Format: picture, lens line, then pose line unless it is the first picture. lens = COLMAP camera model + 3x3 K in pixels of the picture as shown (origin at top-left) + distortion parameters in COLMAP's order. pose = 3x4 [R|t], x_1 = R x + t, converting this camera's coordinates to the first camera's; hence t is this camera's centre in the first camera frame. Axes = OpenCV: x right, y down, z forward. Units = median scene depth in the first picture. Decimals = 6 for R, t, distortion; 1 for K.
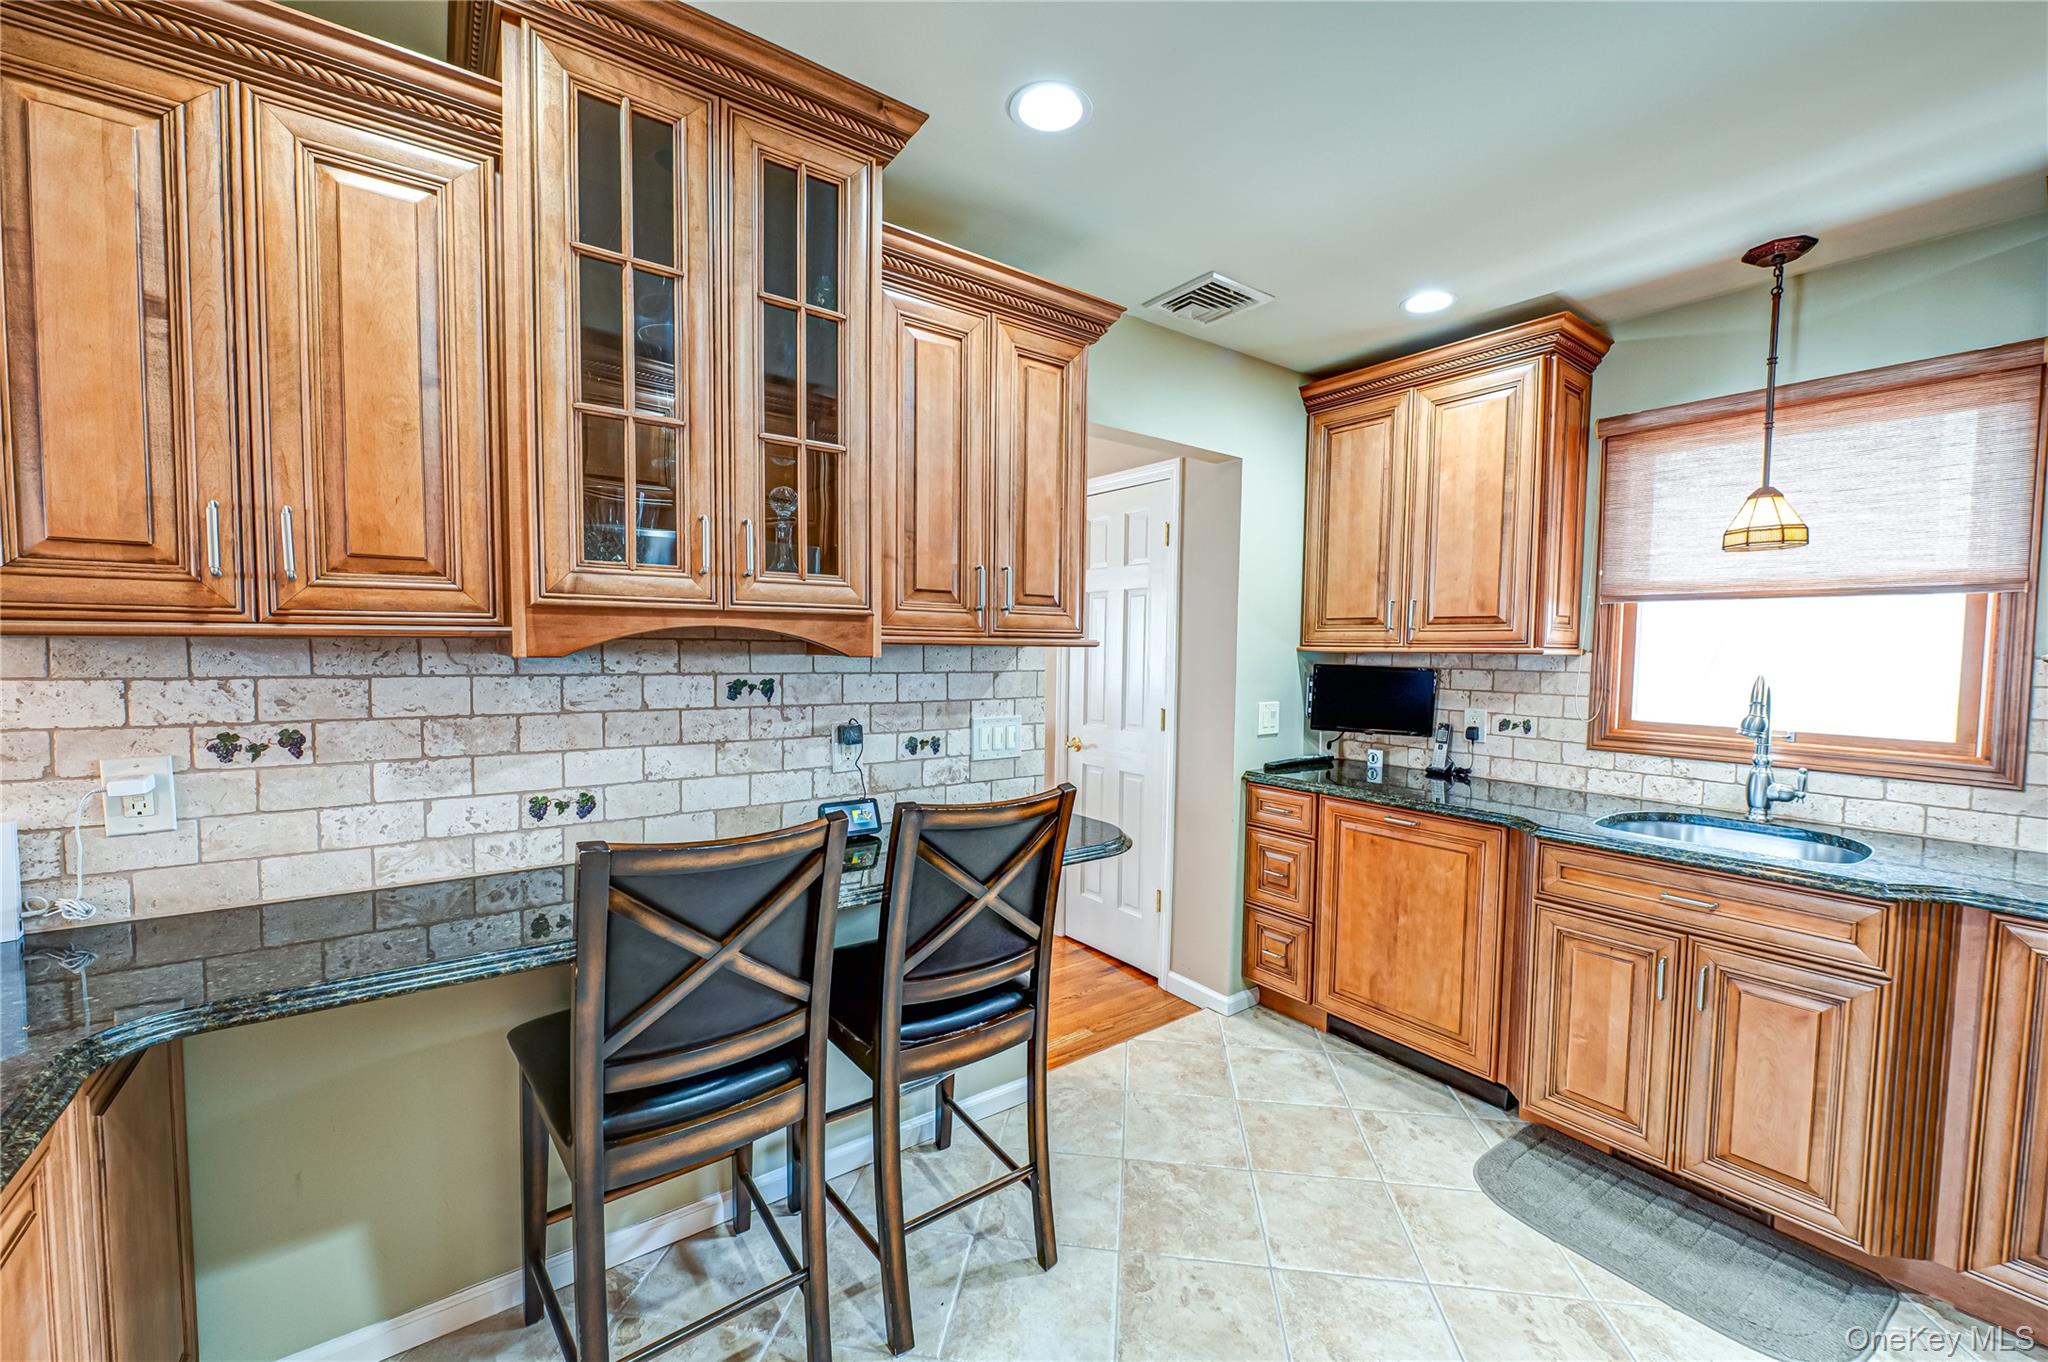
lens RADIAL K [[806.0, 0, 1031.5], [0, 806.0, 686.2], [0, 0, 1]] dist [-0.007891, -0.000679]
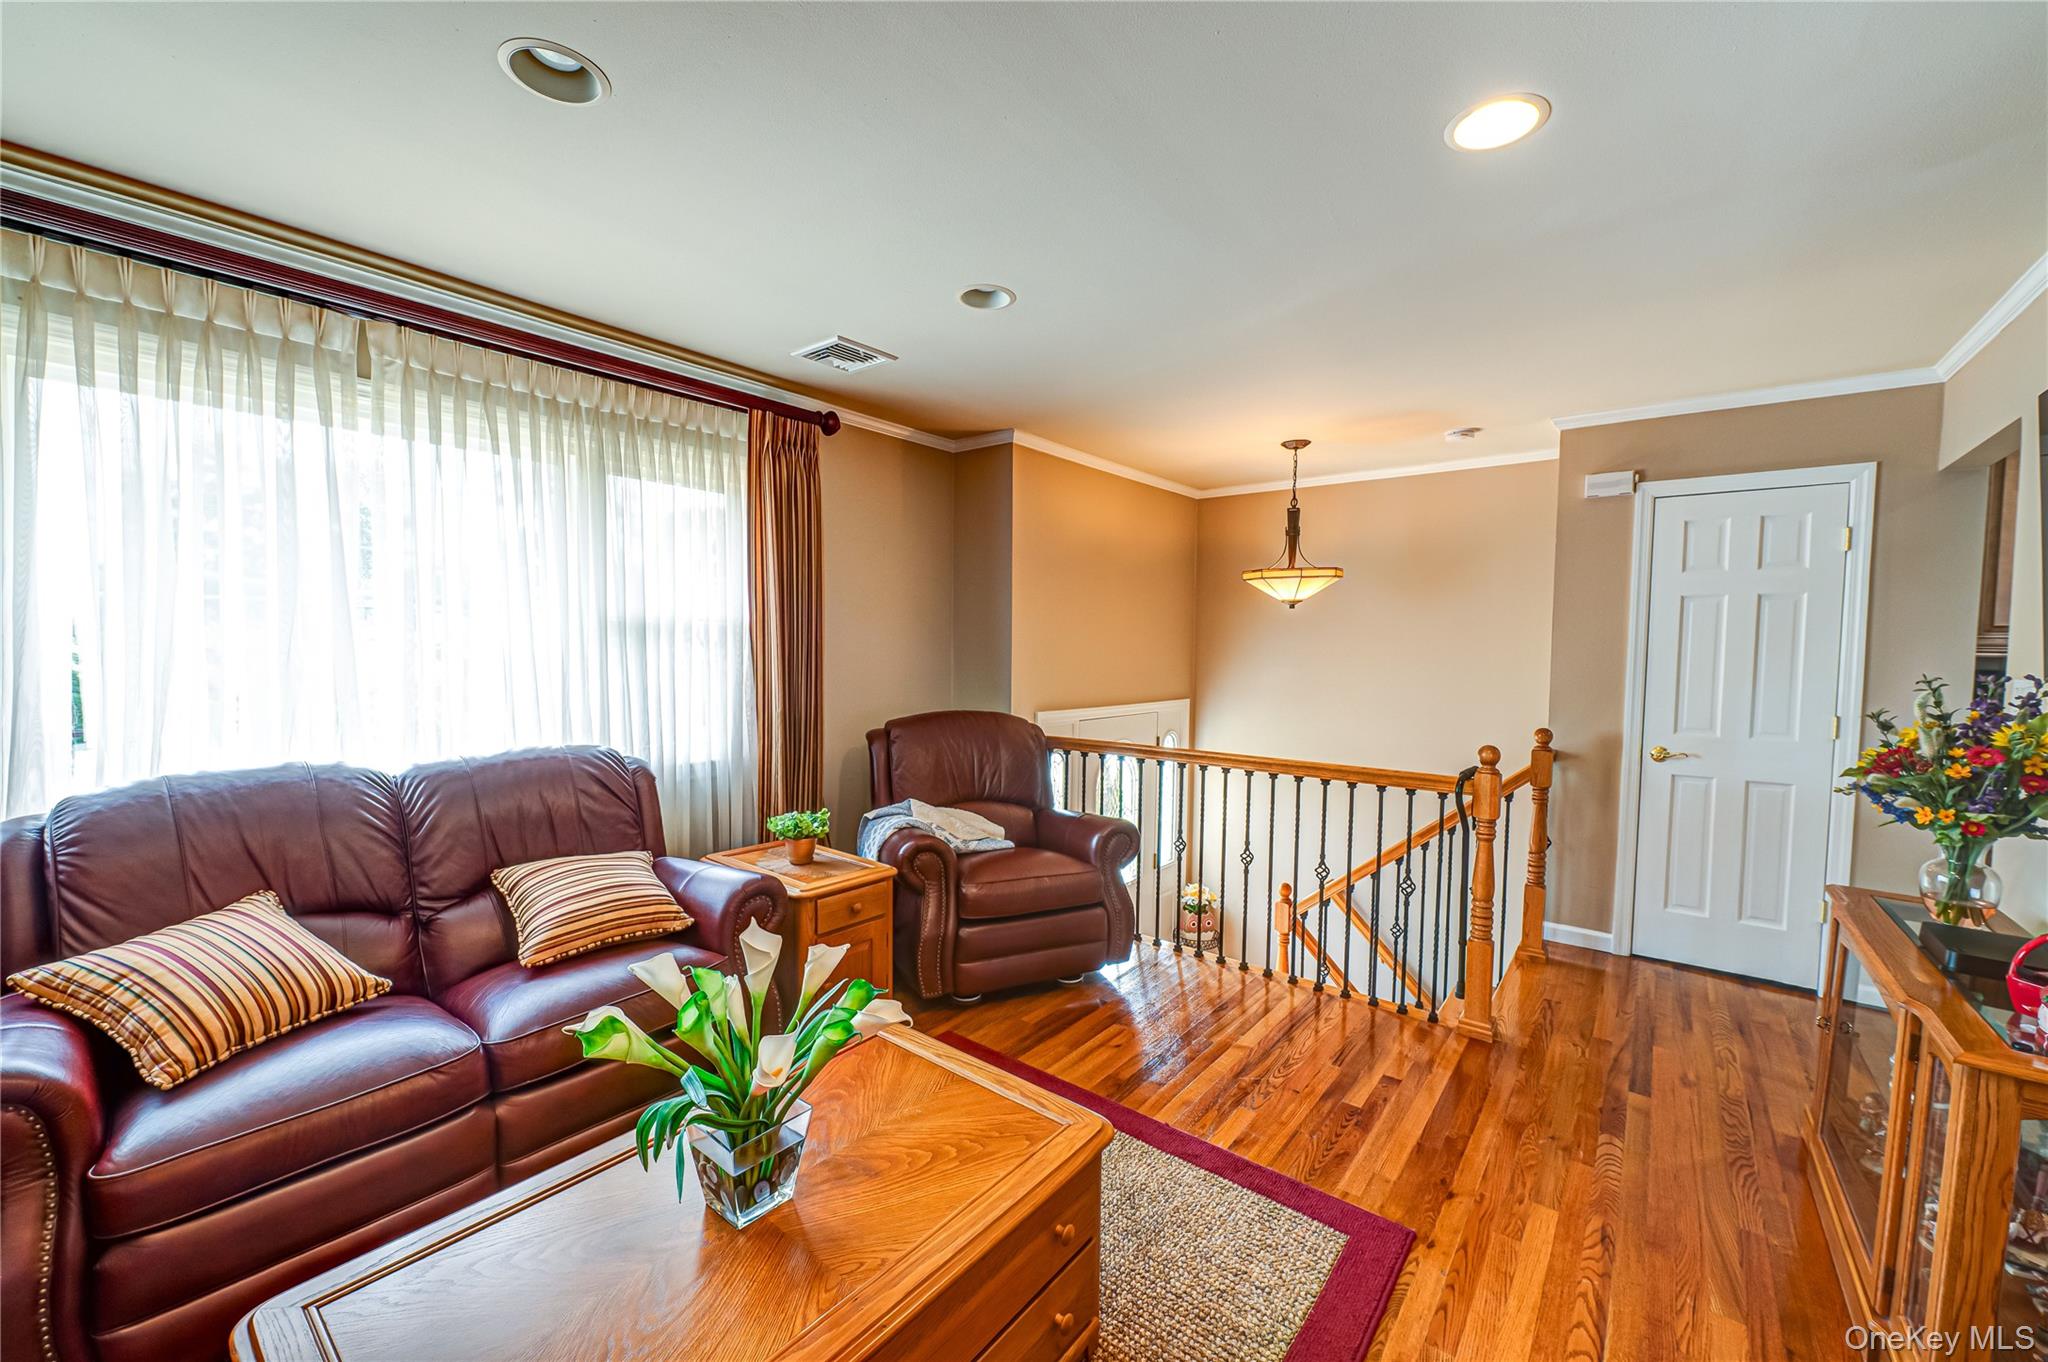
lens RADIAL K [[806.0, 0, 1031.5], [0, 806.0, 686.2], [0, 0, 1]] dist [-0.007891, -0.000679]
pose [[0.967309, -0.016515, 0.253063, -1.837870], [0.016130, 0.999863, 0.003597, -0.050047], [-0.253088, 0.000603, 0.967443, 0.538608]]
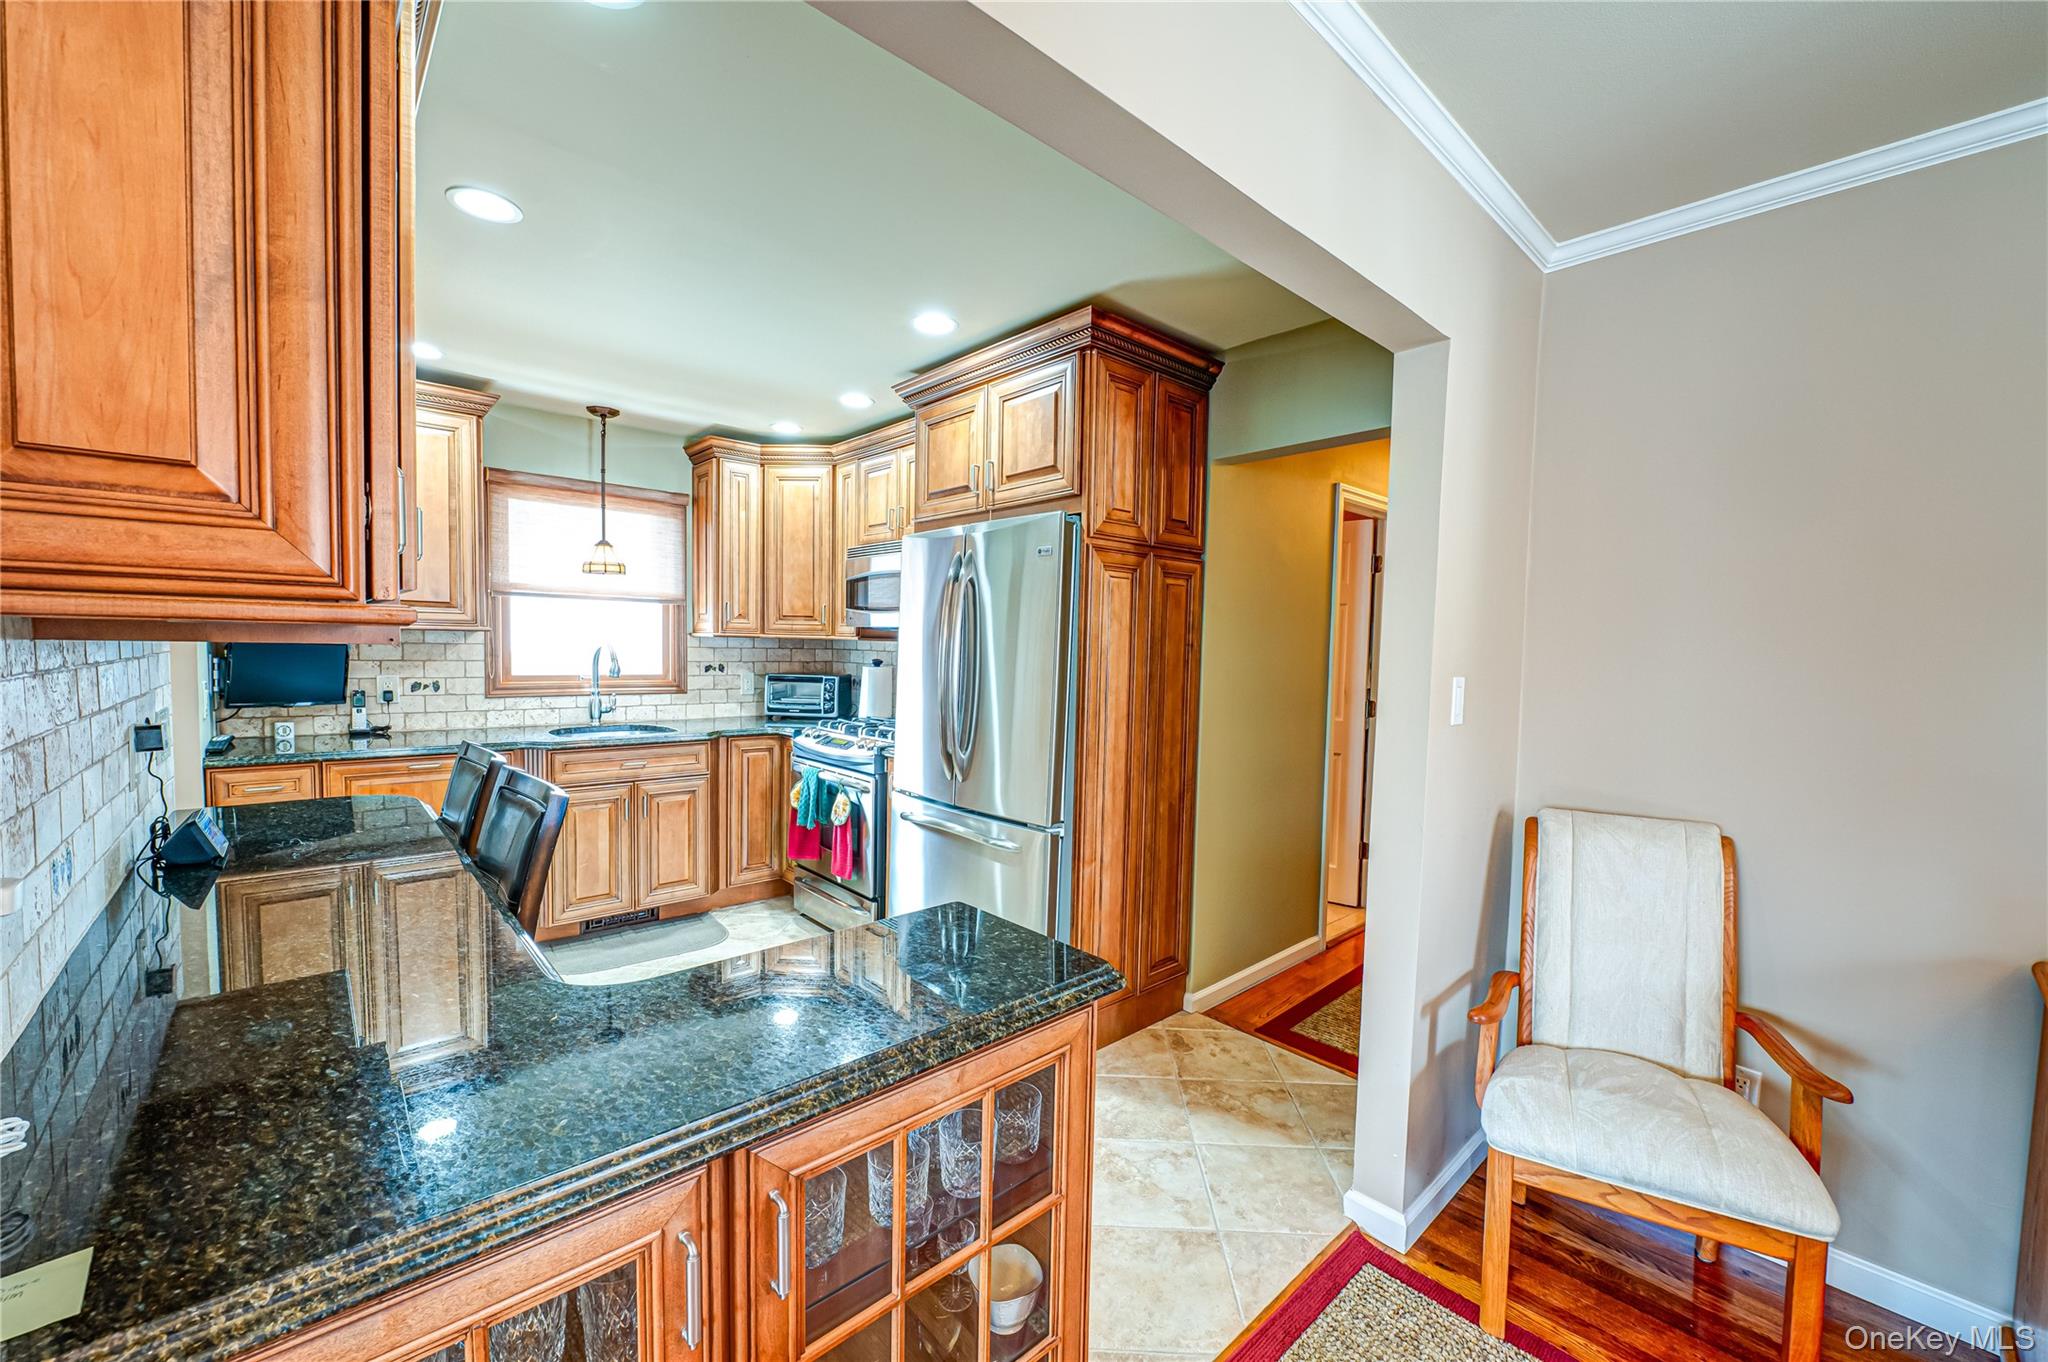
lens RADIAL K [[806.0, 0, 1031.5], [0, 806.0, 686.2], [0, 0, 1]] dist [-0.007891, -0.000679]
pose [[-0.090162, -0.068213, 0.993588, -1.170843], [0.025992, 0.997151, 0.070816, -0.025789], [-0.995588, 0.032210, -0.088132, 0.237360]]
